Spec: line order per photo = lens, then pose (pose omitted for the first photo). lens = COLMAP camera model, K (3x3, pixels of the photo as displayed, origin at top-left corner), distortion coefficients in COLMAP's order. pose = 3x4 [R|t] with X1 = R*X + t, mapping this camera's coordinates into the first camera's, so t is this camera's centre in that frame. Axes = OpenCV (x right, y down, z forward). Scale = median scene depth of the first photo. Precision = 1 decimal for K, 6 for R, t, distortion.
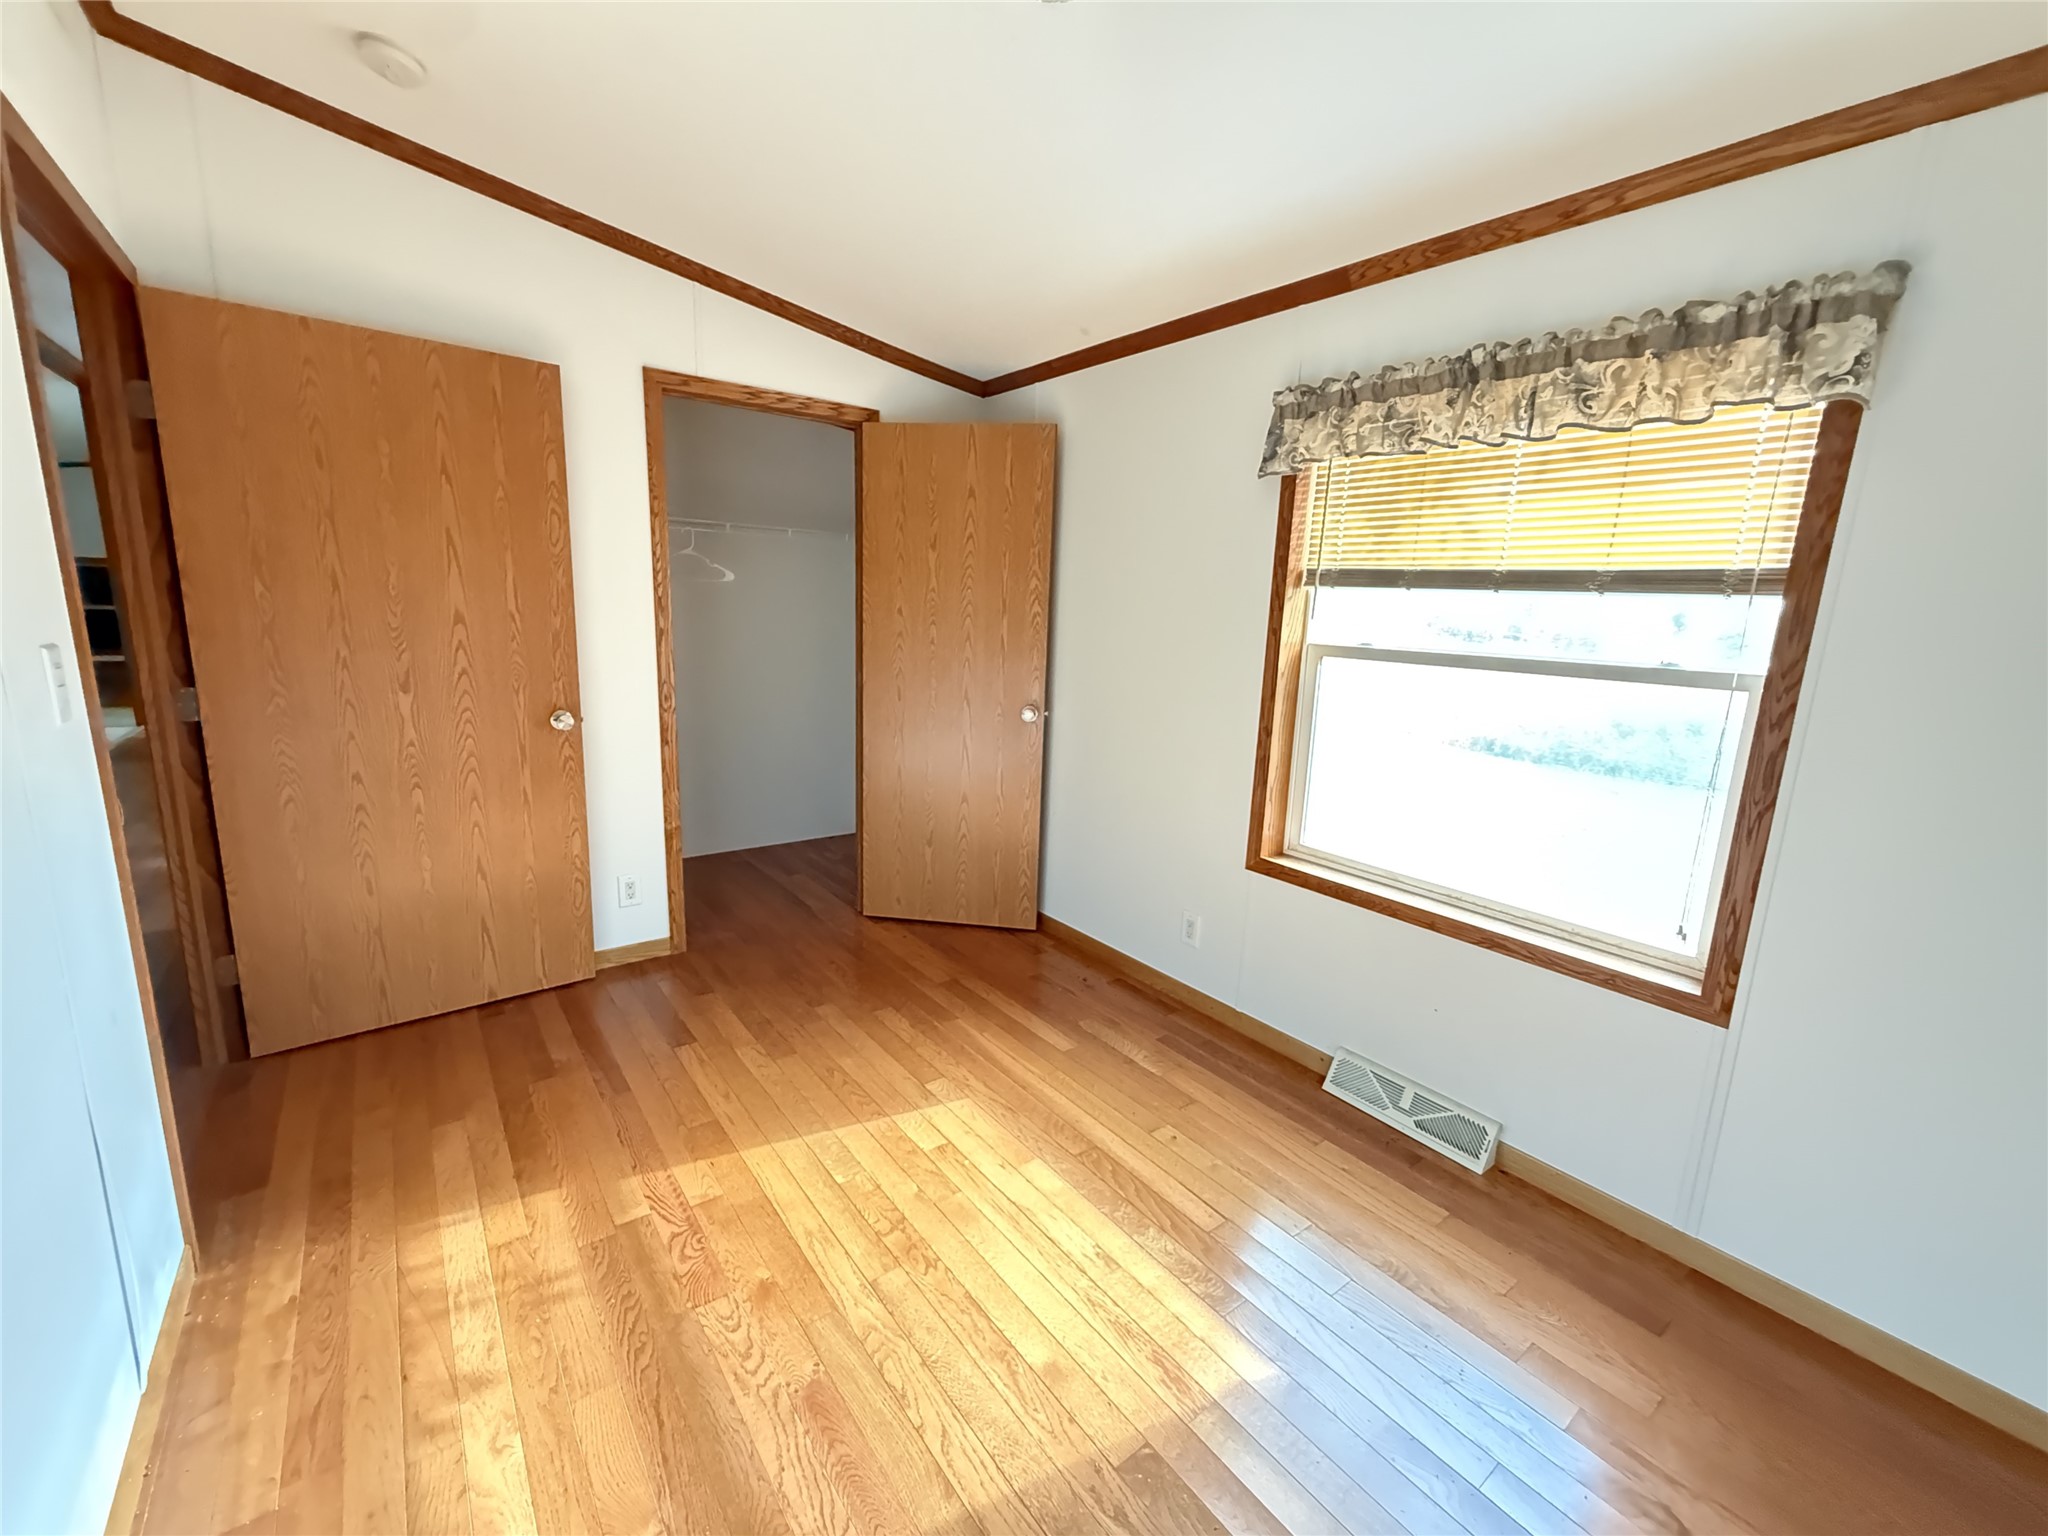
lens RADIAL K [[825.9, 0, 989.9], [0, 825.9, 761.7], [0, 0, 1]] dist [-0.000103, 0.000029]
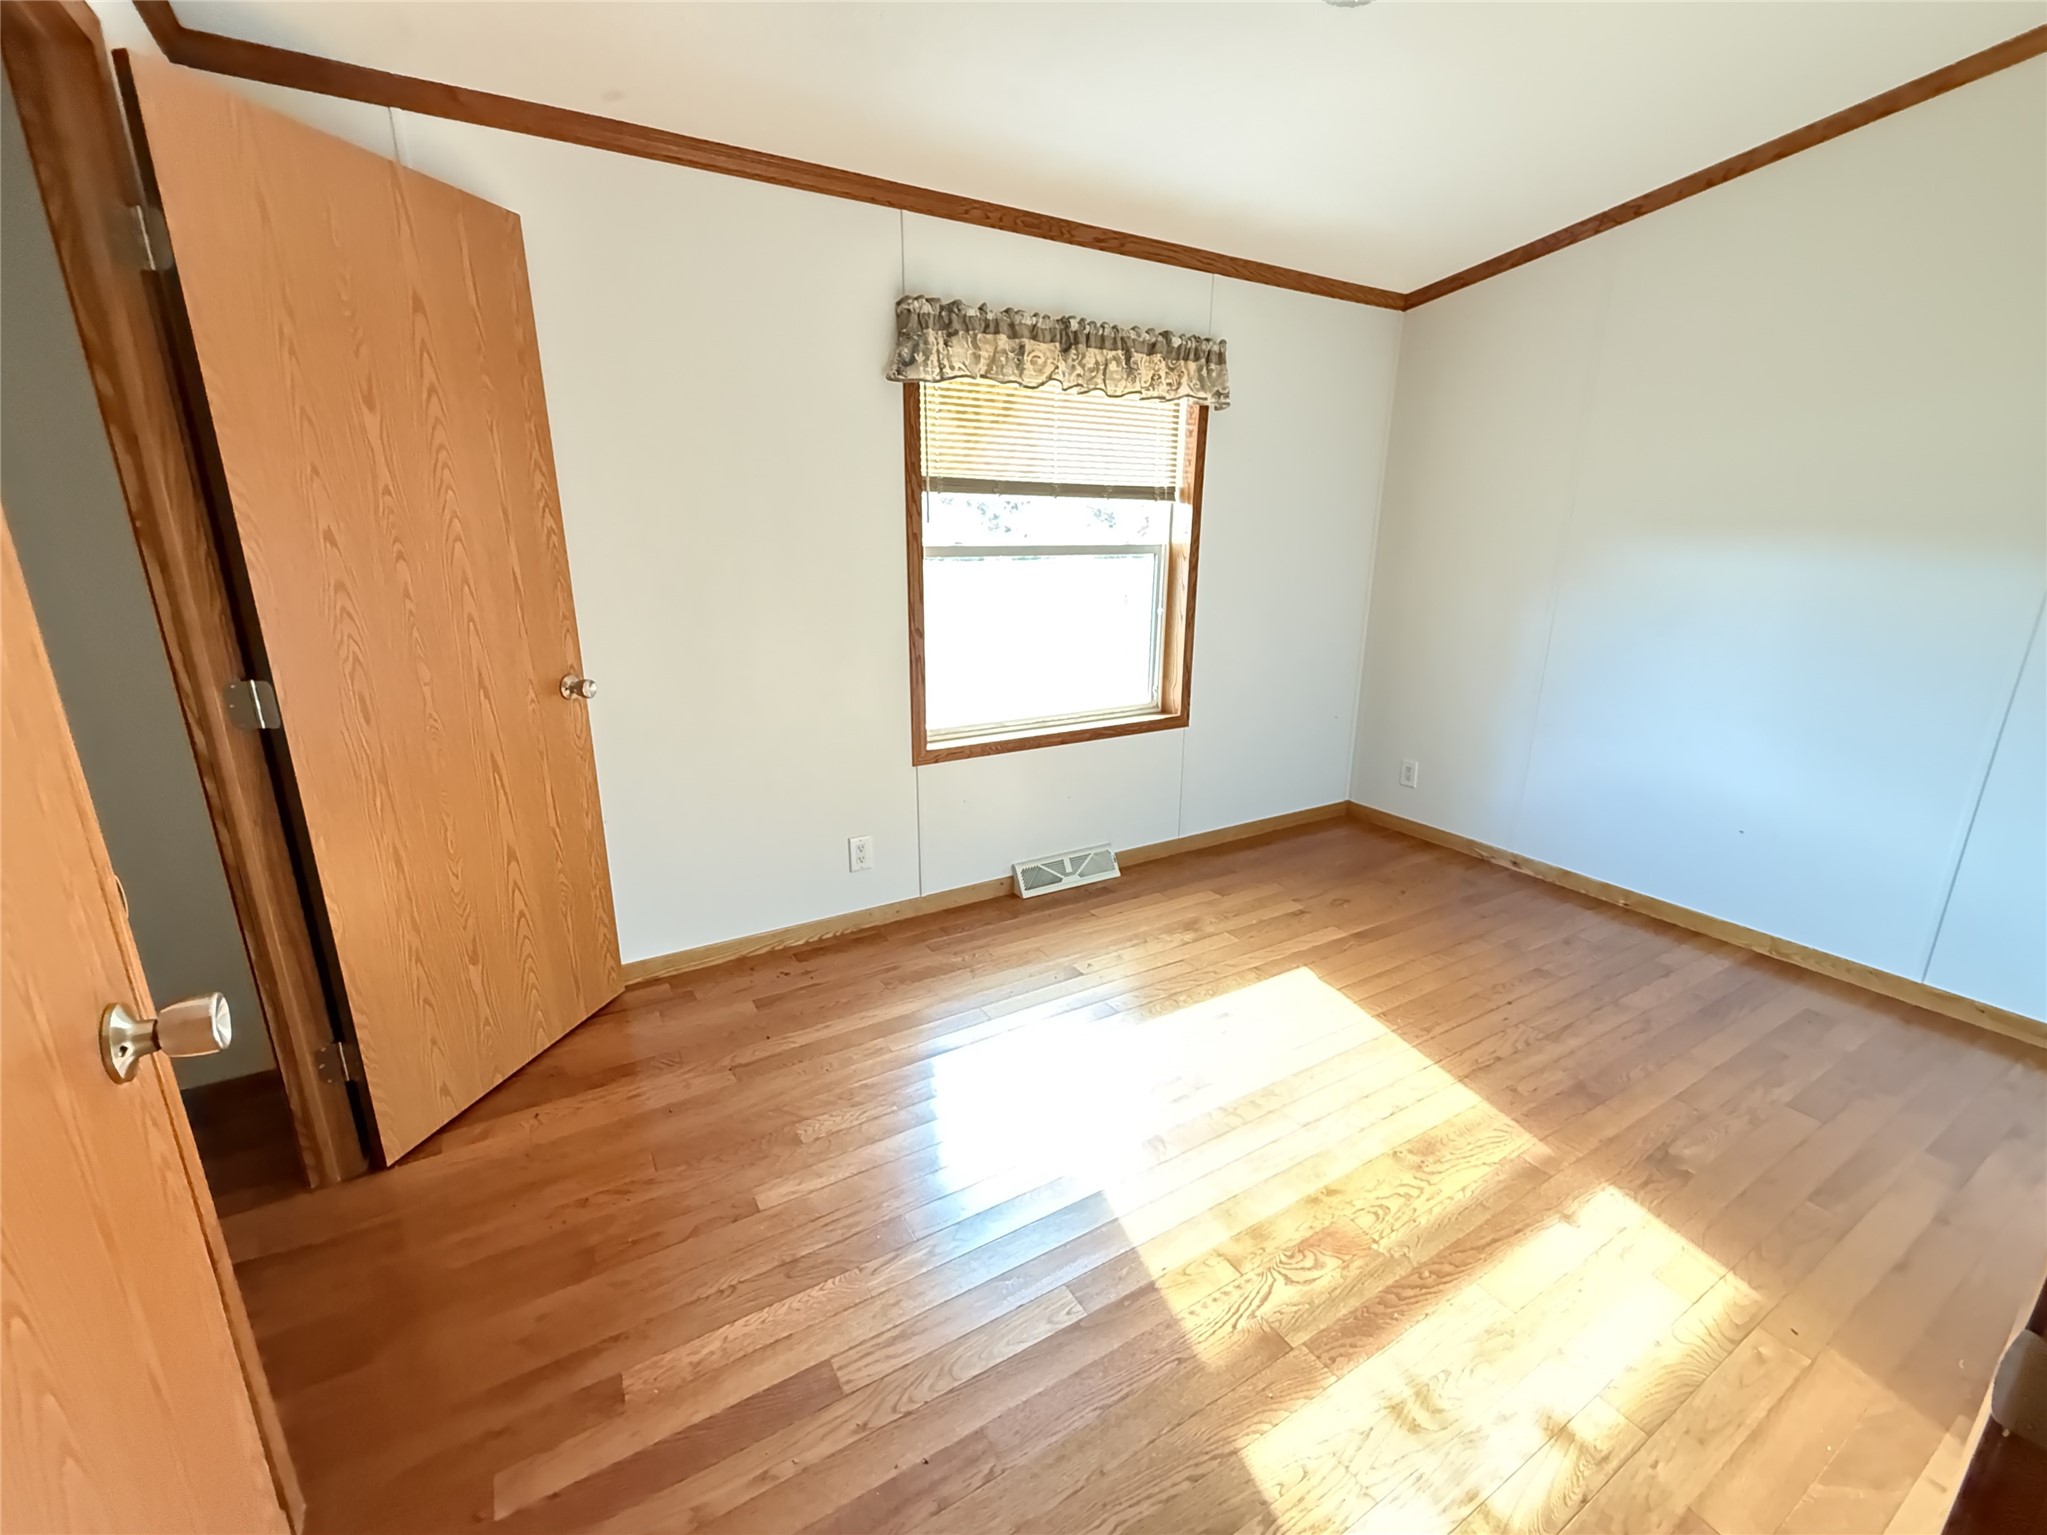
lens RADIAL K [[866.8, 0, 1023.5], [0, 866.8, 767.5], [0, 0, 1]] dist [-0.002737, -0.000710]
pose [[0.097395, -0.303064, 0.947980, -0.909879], [0.186679, 0.941166, 0.281706, -0.193740], [-0.977581, 0.149531, 0.148241, 0.874738]]
